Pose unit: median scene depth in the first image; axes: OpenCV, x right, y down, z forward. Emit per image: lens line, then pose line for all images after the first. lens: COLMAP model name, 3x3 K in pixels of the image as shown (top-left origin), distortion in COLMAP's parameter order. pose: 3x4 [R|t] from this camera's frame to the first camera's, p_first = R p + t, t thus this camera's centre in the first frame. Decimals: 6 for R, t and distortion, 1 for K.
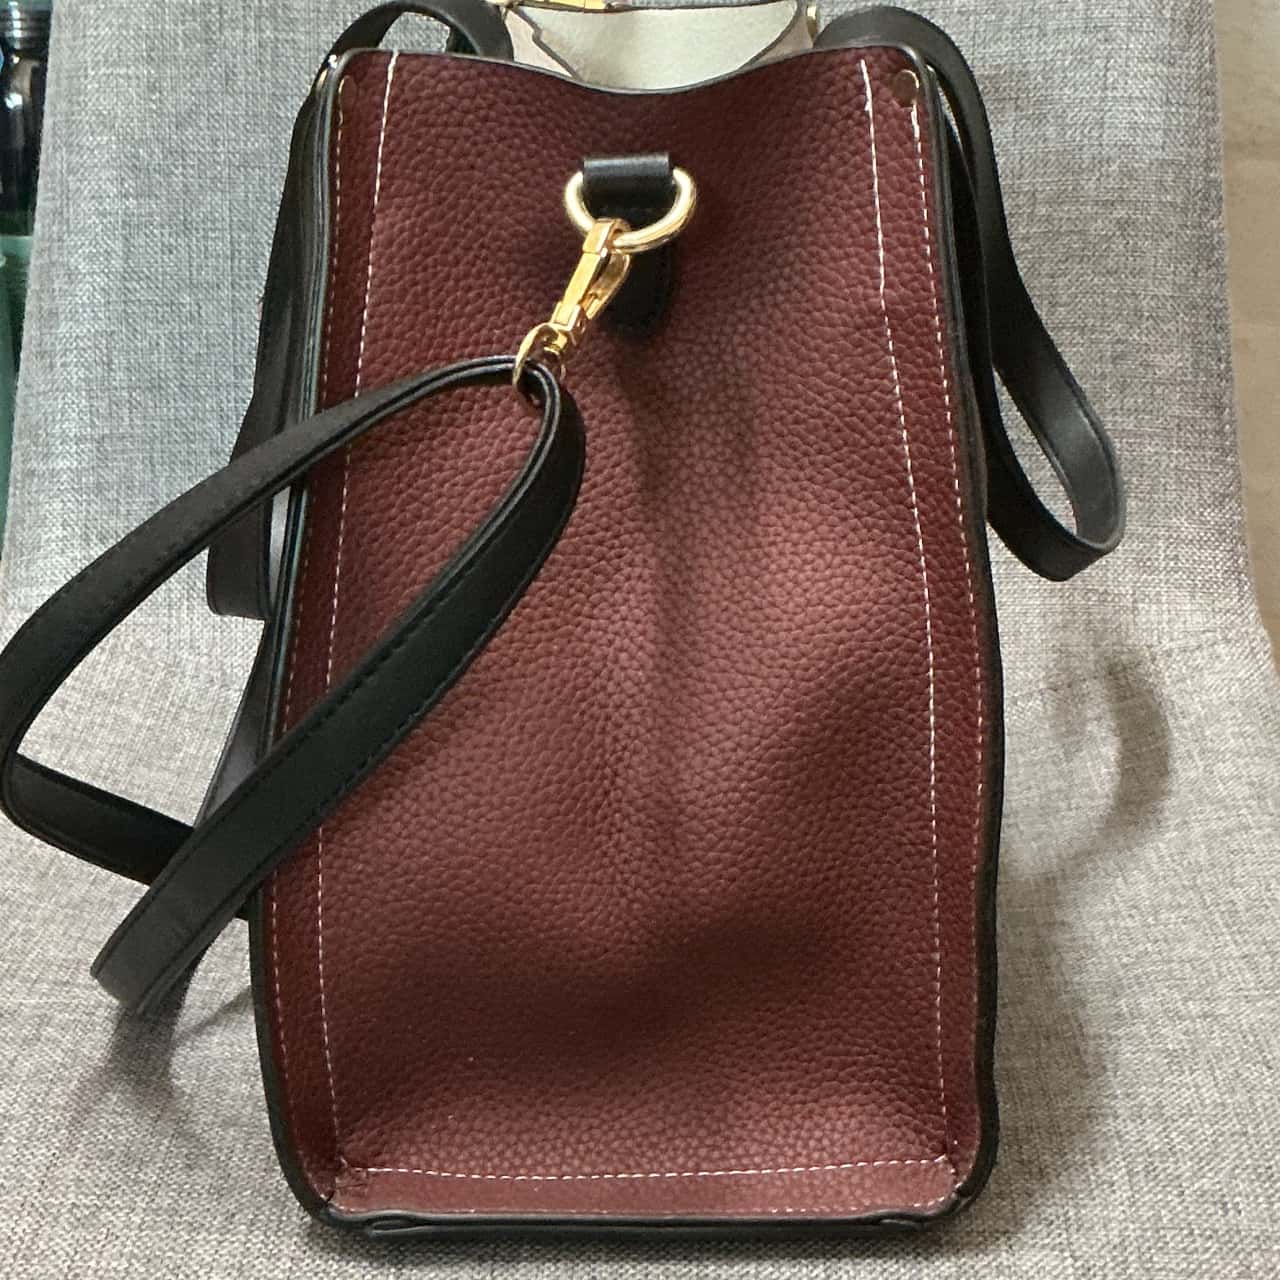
lens RADIAL K [[2697.4, 0, 640.1], [0, 2697.4, 640.1], [0, 0, 1]] dist [0.101292, 0.000000]
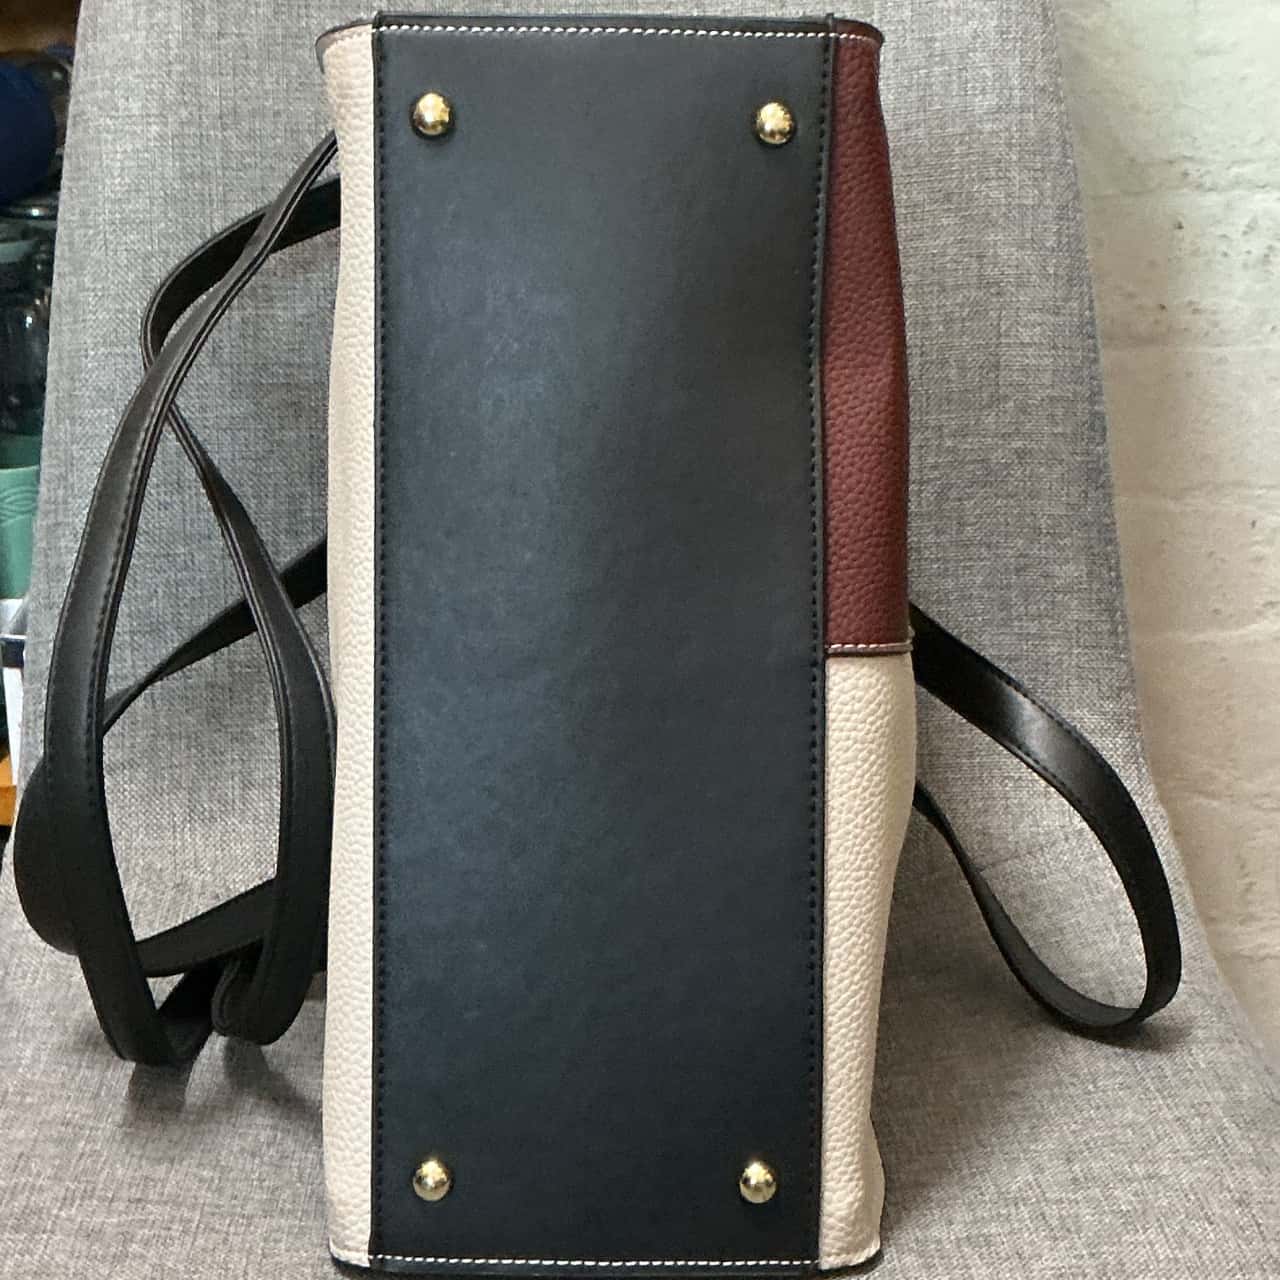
lens RADIAL K [[2697.4, 0, 641.5], [0, 2697.4, 640.7], [0, 0, 1]] dist [0.101292, 0.000000]
pose [[0.997140, -0.041291, 0.063295, -0.068656], [0.043455, 0.998504, -0.033196, -0.058578], [-0.061830, 0.035852, 0.997443, -0.138457]]
